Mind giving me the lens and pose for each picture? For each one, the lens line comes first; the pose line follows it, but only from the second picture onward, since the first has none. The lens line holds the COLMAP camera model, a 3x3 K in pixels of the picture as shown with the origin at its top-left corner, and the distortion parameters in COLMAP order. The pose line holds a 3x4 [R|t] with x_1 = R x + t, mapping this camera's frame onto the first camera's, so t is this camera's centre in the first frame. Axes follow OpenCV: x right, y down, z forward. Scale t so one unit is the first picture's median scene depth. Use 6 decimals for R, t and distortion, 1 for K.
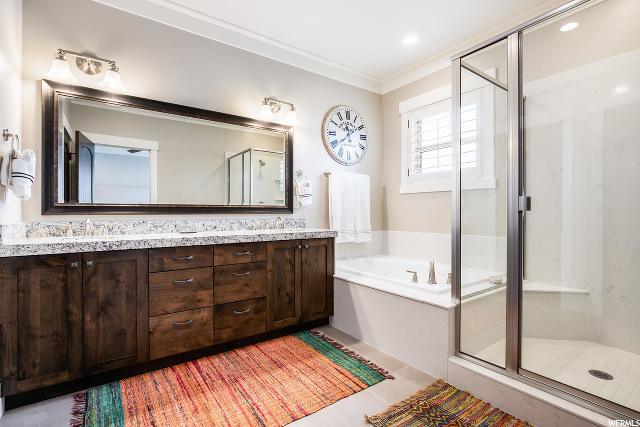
lens RADIAL K [[298.4, 0, 320.1], [0, 298.4, 211.7], [0, 0, 1]] dist [0.004284, -0.000060]
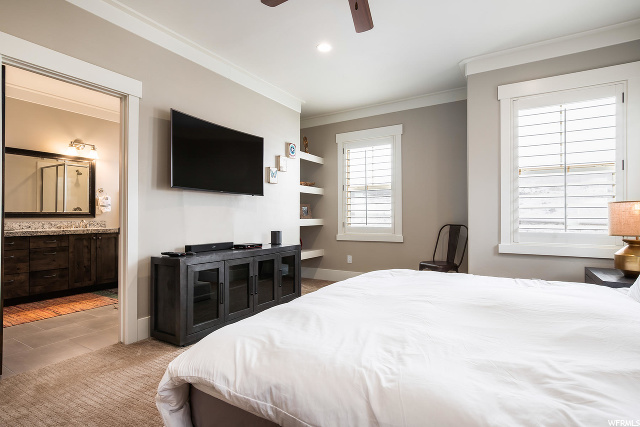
lens RADIAL K [[333.2, 0, 321.3], [0, 333.2, 211.4], [0, 0, 1]] dist [-0.002439, 0.001202]
pose [[0.920854, 0.003270, 0.389893, 0.369310], [0.002113, 0.999908, -0.013377, -0.001013], [-0.389901, 0.013142, 0.920763, -1.186365]]
